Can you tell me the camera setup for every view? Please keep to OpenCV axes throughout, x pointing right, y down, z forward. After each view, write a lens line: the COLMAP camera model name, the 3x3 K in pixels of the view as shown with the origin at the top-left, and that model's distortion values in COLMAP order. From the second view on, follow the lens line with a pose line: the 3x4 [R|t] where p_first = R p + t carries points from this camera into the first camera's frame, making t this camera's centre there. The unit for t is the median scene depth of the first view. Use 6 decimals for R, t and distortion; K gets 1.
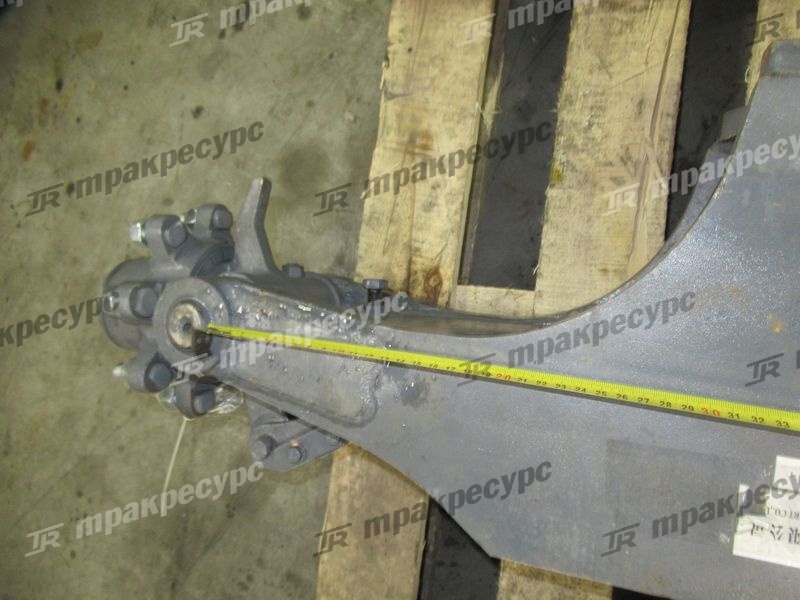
lens RADIAL K [[570.1, 0, 400.1], [0, 570.1, 289.0], [0, 0, 1]] dist [-0.020521, 0.001064]
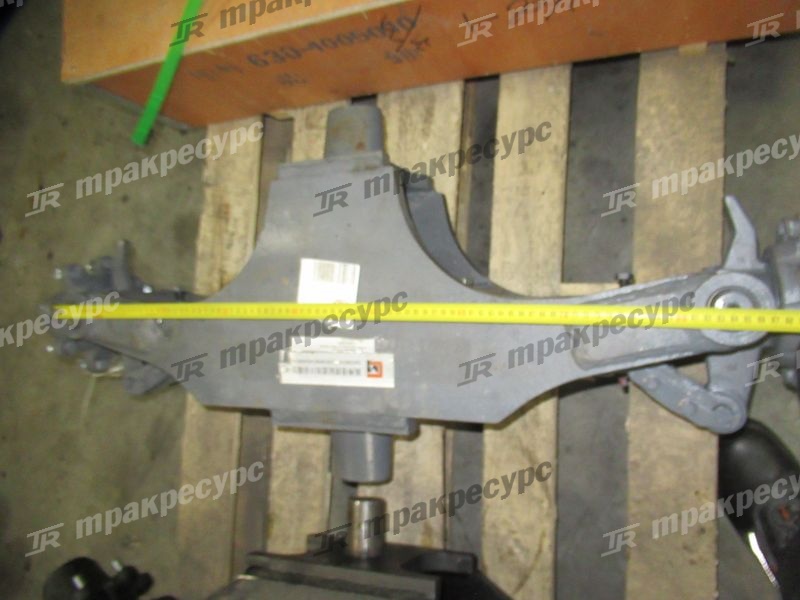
lens RADIAL K [[590.9, 0, 400.0], [0, 590.9, 300.0], [0, 0, 1]] dist [-0.005108, -0.001981]
pose [[0.994437, -0.081094, -0.067221, 0.670941], [0.076621, 0.994830, -0.066657, 0.176208], [0.072279, 0.061136, 0.995509, -0.740401]]
